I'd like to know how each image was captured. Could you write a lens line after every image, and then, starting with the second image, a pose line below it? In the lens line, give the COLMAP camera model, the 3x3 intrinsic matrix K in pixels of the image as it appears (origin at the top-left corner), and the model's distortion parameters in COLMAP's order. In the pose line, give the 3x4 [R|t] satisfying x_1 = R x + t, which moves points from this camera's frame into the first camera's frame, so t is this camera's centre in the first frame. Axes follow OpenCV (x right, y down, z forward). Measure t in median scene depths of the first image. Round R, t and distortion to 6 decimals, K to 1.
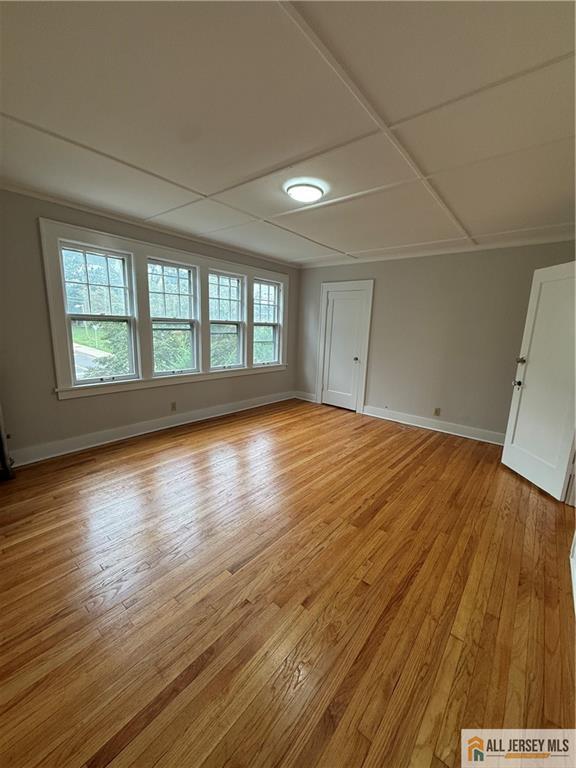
lens RADIAL K [[308.1, 0, 286.3], [0, 308.1, 386.5], [0, 0, 1]] dist [-0.001247, -0.000110]
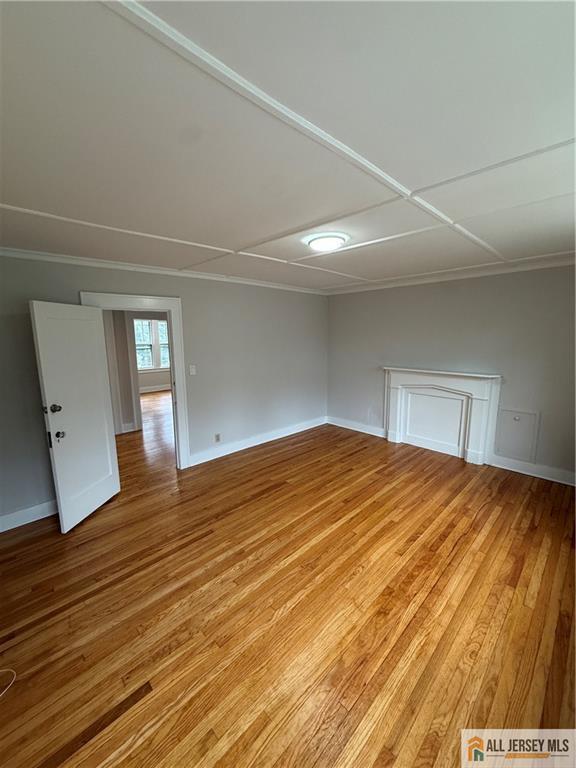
lens RADIAL K [[308.1, 0, 285.7], [0, 308.1, 382.2], [0, 0, 1]] dist [-0.001247, -0.000110]
pose [[-0.995050, -0.036260, 0.092529, 0.058816], [-0.002161, 0.938737, 0.344627, -0.401866], [-0.099357, 0.342721, -0.934168, 1.542121]]
